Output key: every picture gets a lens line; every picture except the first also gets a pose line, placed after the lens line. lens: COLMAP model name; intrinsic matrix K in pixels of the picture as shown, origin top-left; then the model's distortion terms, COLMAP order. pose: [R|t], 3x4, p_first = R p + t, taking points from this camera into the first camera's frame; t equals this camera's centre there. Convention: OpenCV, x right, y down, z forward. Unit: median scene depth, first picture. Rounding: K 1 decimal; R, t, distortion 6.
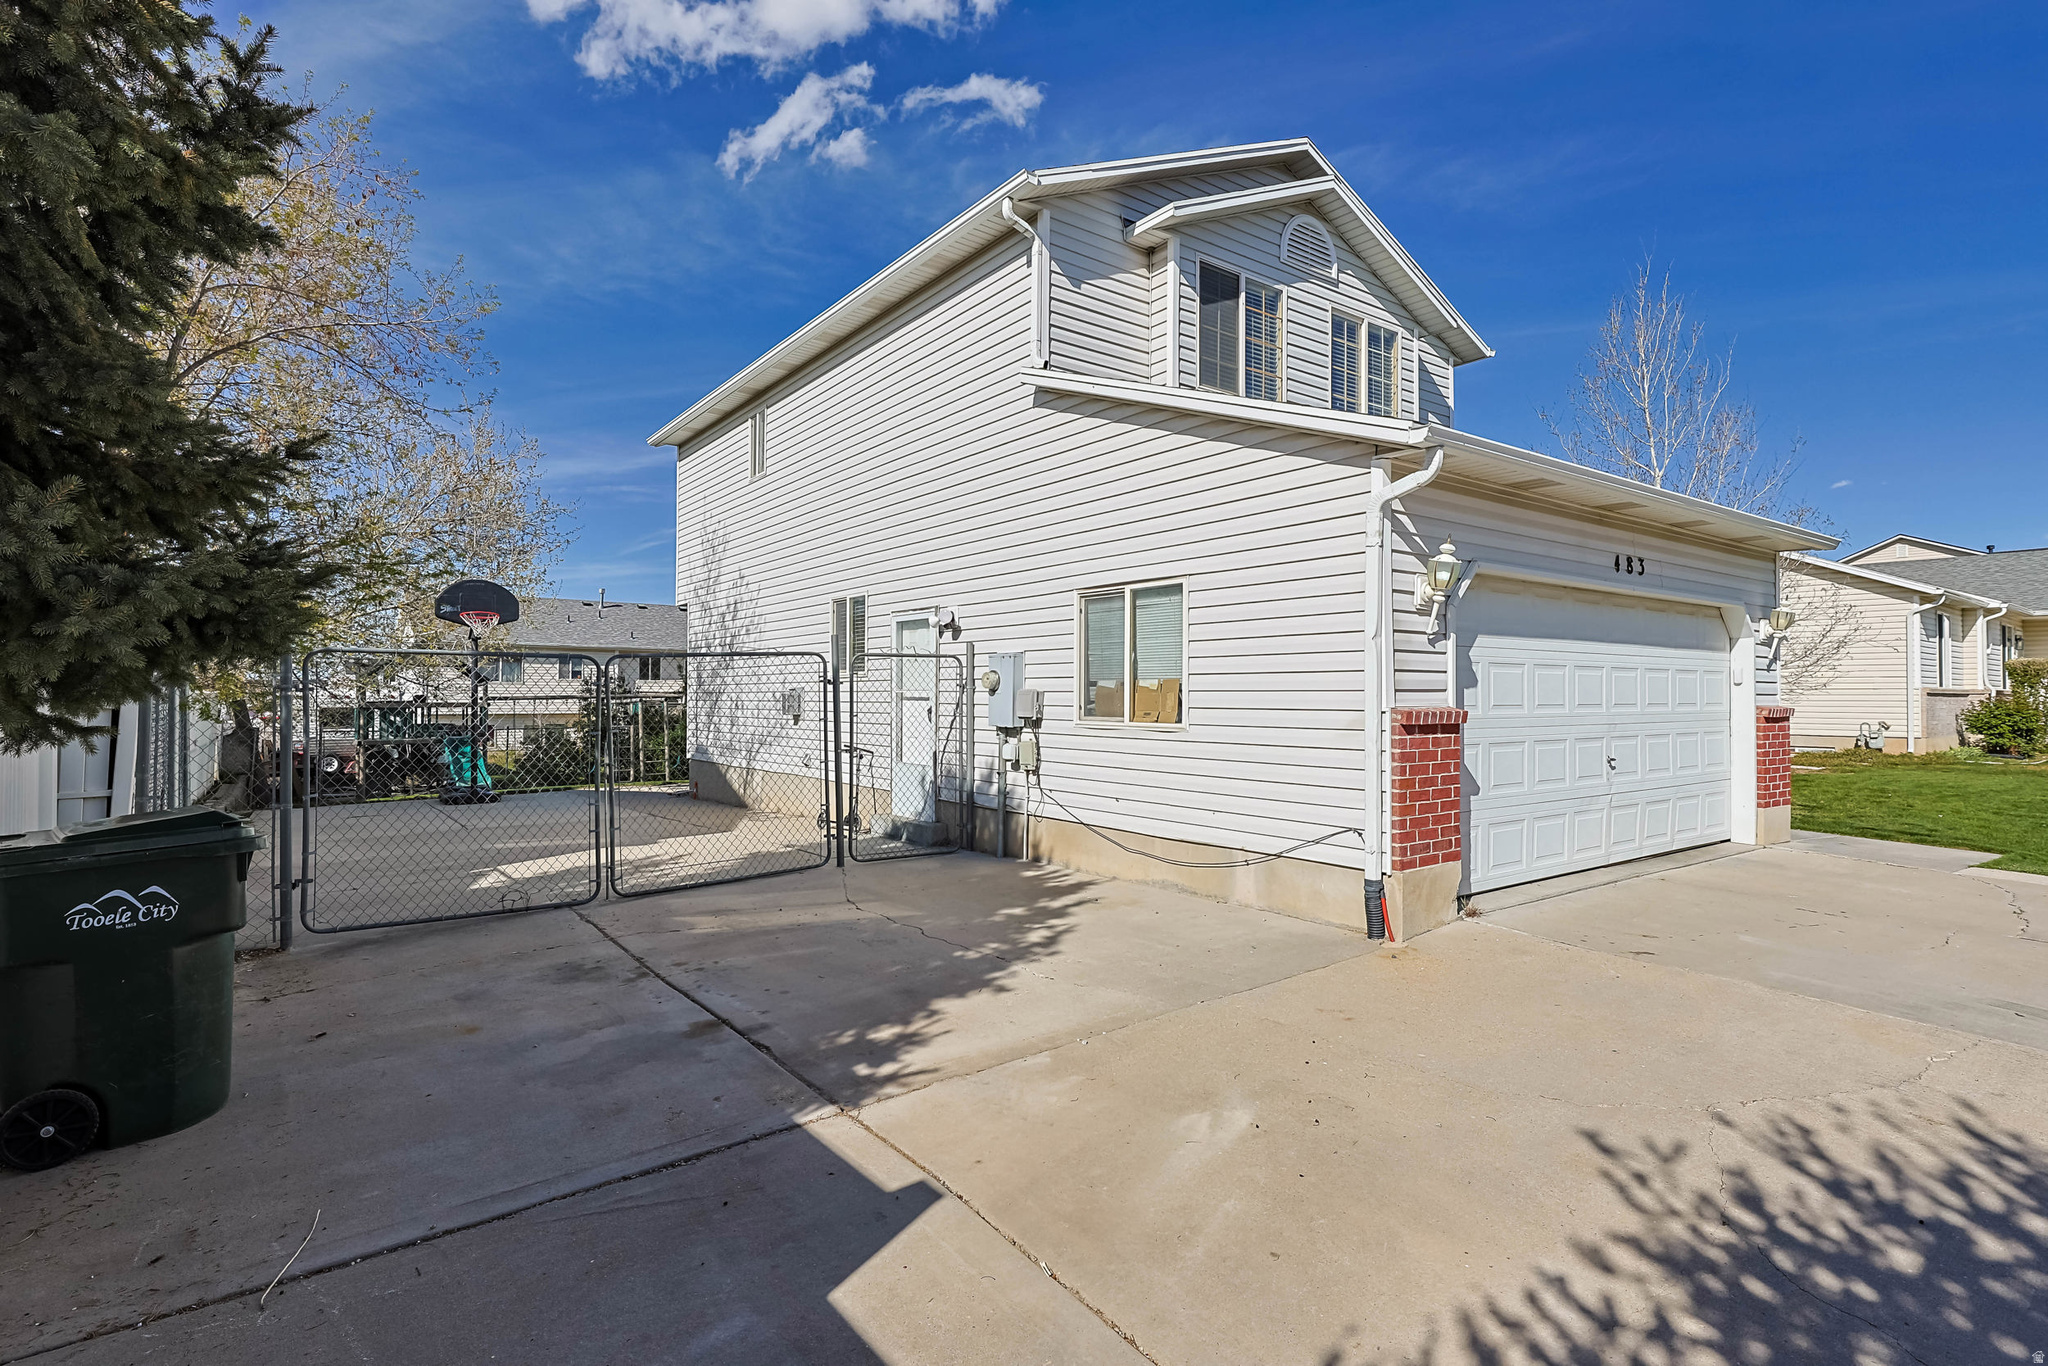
lens RADIAL K [[987.8, 0, 1024.0], [0, 987.8, 683.0], [0, 0, 1]] dist [-0.000266, -0.000049]
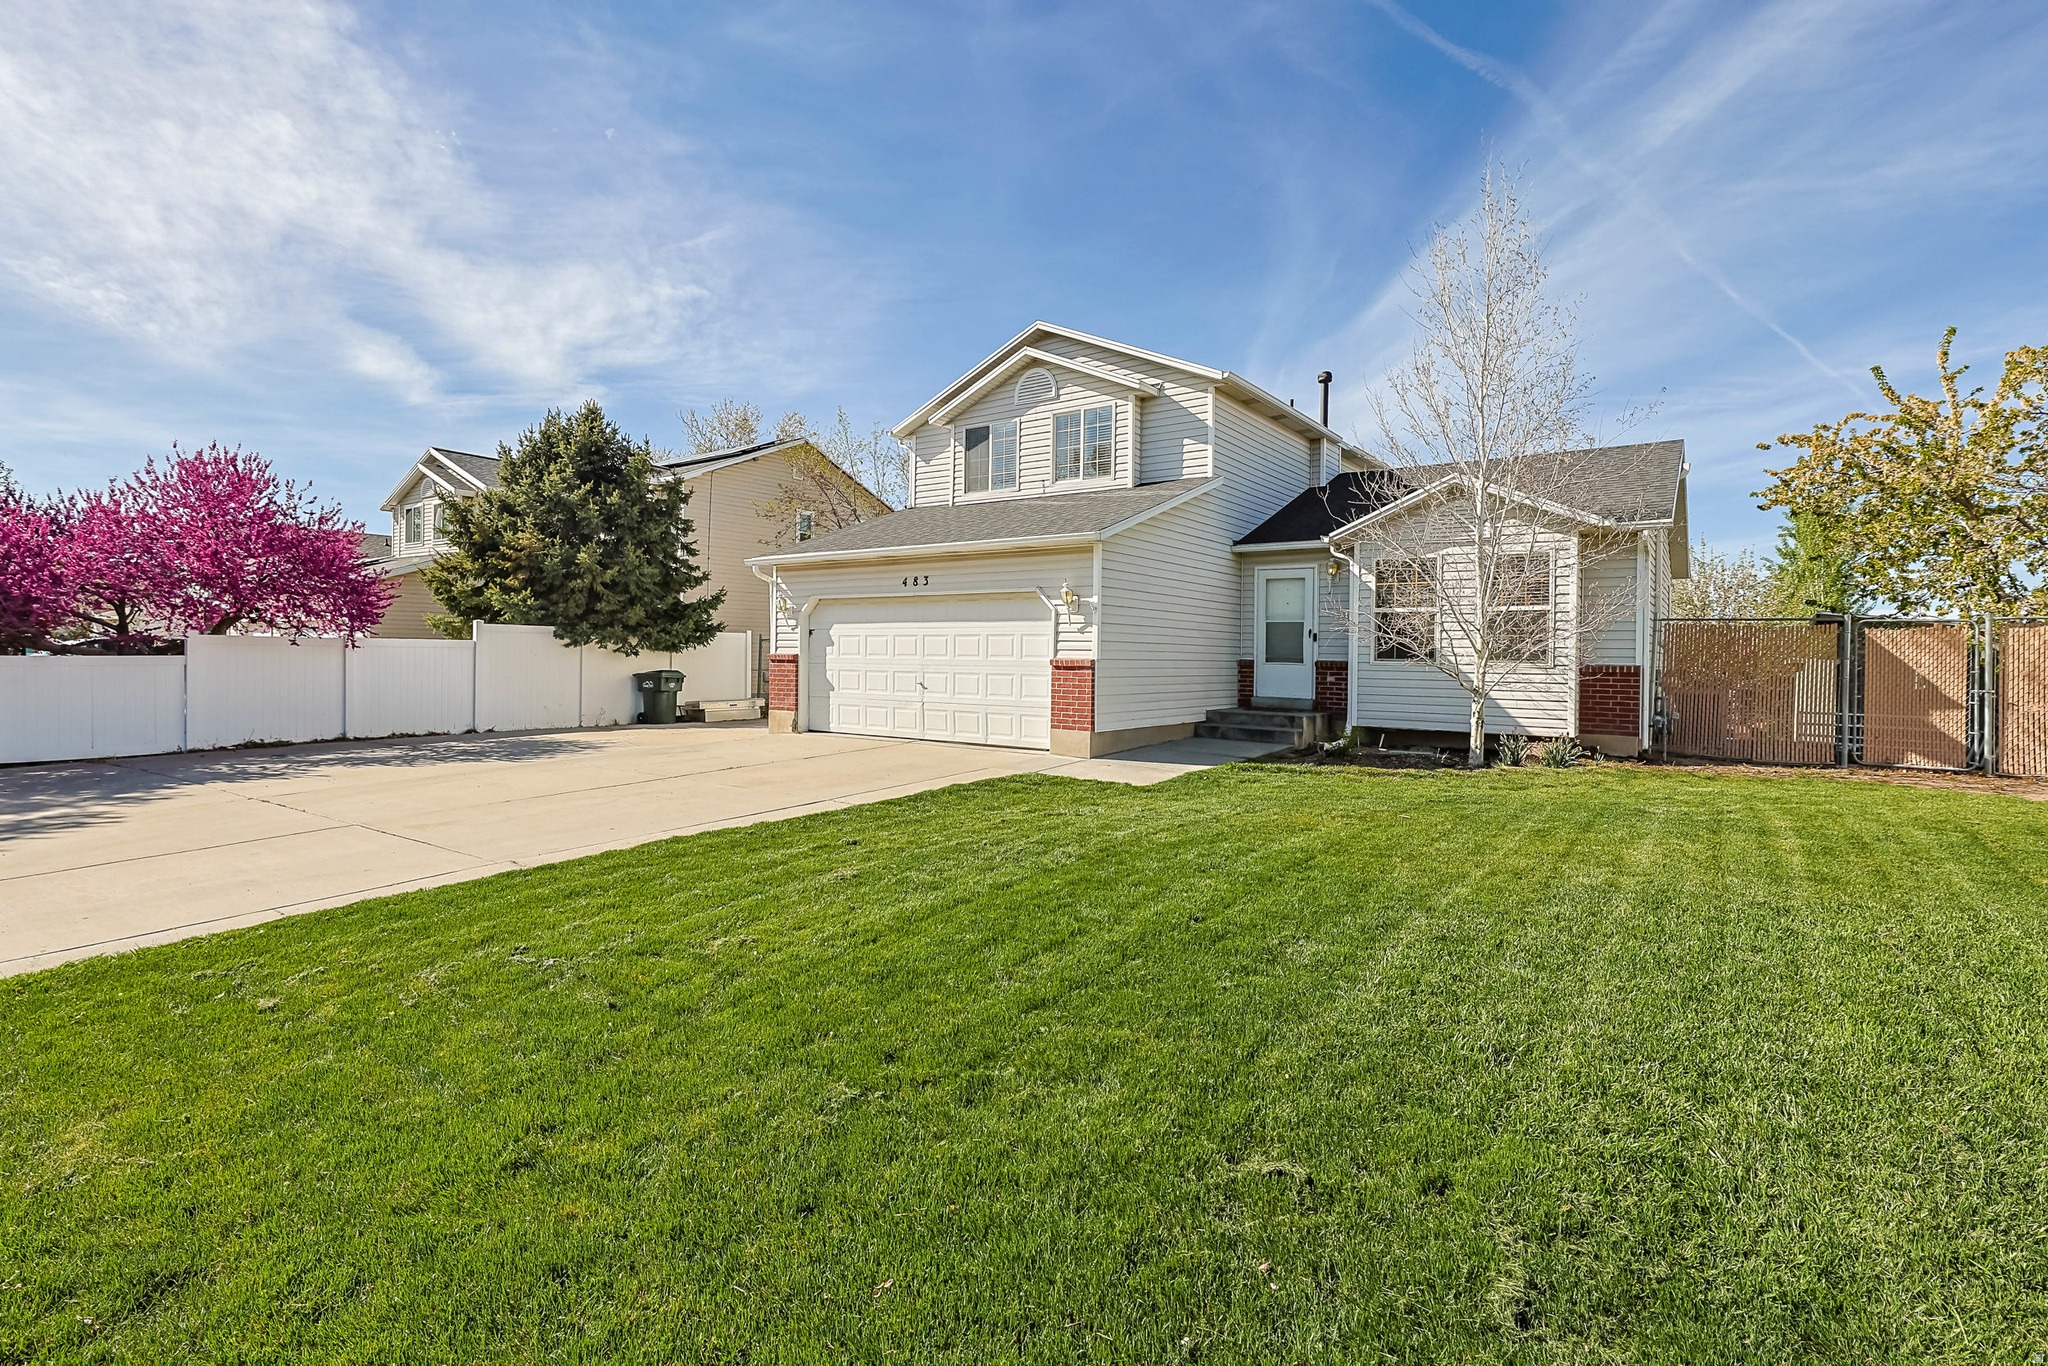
lens RADIAL K [[987.8, 0, 1024.0], [0, 987.8, 683.0], [0, 0, 1]] dist [-0.000266, -0.000049]
pose [[0.290585, 0.026776, -0.956474, 2.021277], [-0.008031, 0.999641, 0.025545, 0.020767], [0.956815, 0.000258, 0.290696, 0.525670]]
